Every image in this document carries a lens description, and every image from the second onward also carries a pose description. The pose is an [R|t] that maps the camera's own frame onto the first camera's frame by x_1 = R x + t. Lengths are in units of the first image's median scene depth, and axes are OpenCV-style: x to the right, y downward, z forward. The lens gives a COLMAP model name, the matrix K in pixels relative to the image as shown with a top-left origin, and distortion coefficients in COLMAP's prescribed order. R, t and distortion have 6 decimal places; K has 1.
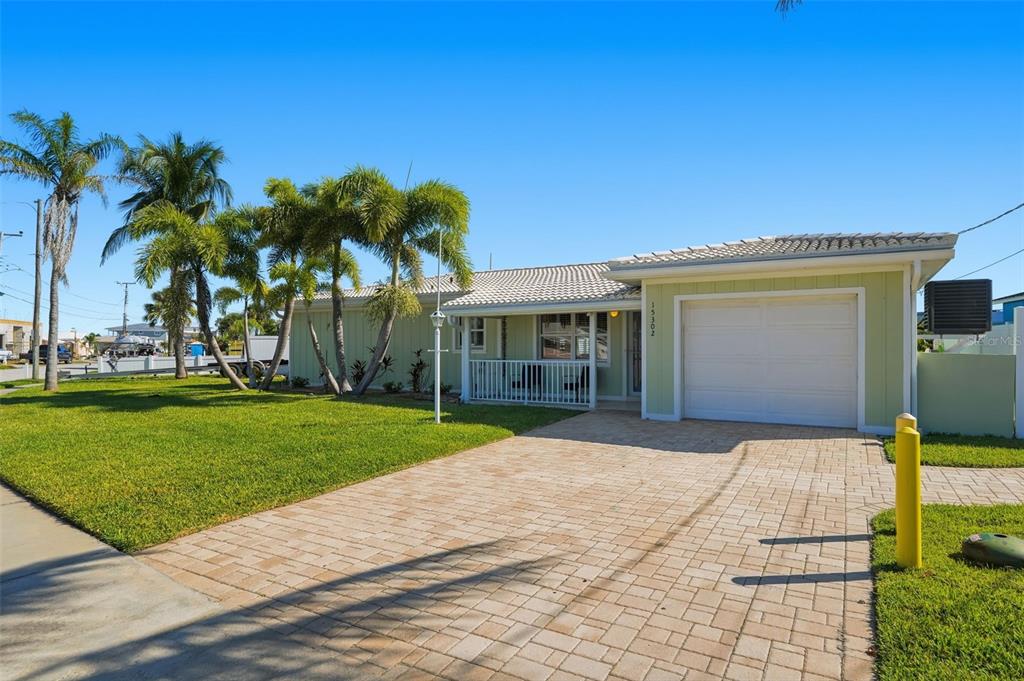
lens RADIAL K [[571.2, 0, 513.7], [0, 571.2, 339.6], [0, 0, 1]] dist [-0.005687, -0.000252]
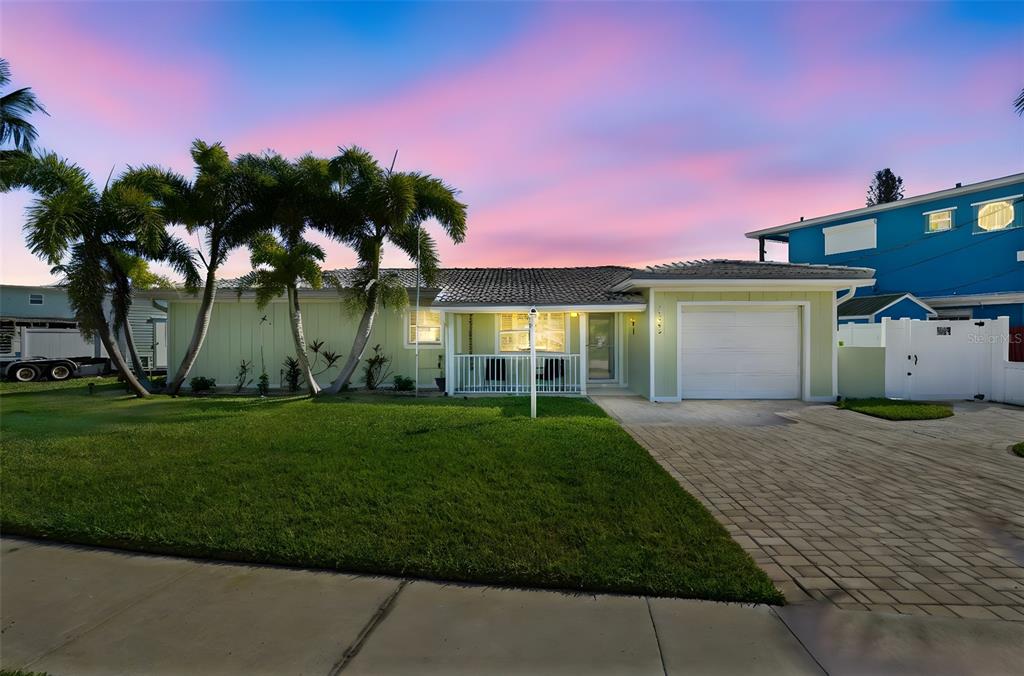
lens RADIAL K [[487.2, 0, 512.5], [0, 487.2, 340.7], [0, 0, 1]] dist [-0.002600, -0.000314]
pose [[0.882941, -0.002178, 0.469478, -0.394825], [-0.004272, 0.999911, 0.012673, -0.002053], [-0.469464, -0.013195, 0.882853, 0.169778]]
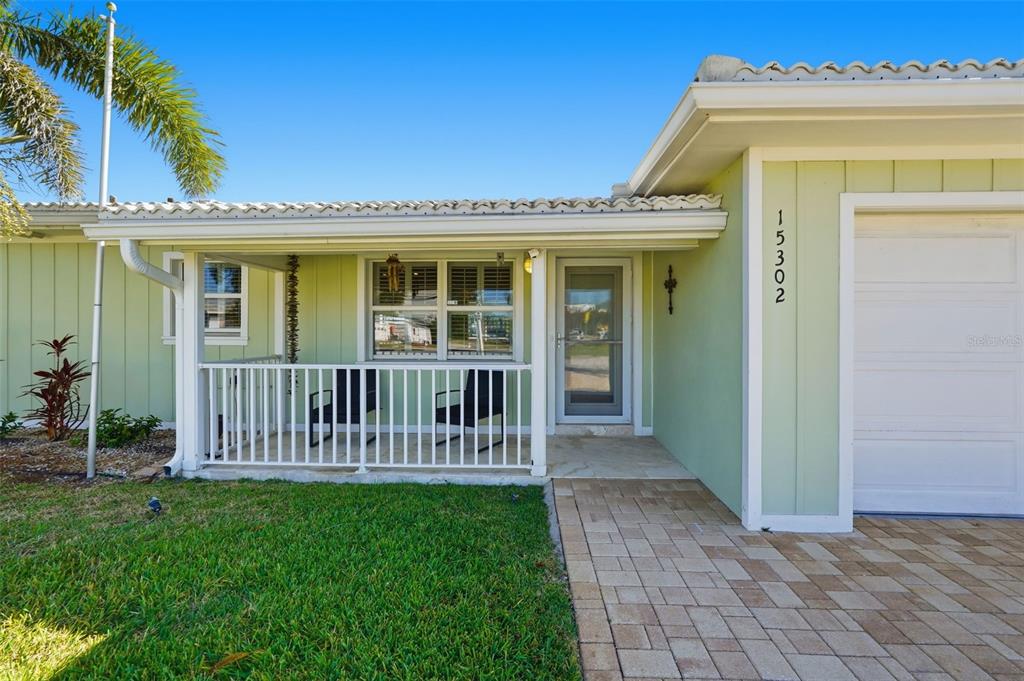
lens RADIAL K [[472.6, 0, 515.2], [0, 472.6, 329.6], [0, 0, 1]] dist [0.010719, 0.000203]
pose [[0.889841, 0.002500, 0.456265, -0.033492], [-0.008047, 0.999915, 0.010215, 0.006968], [-0.456200, -0.012762, 0.889786, 0.605325]]
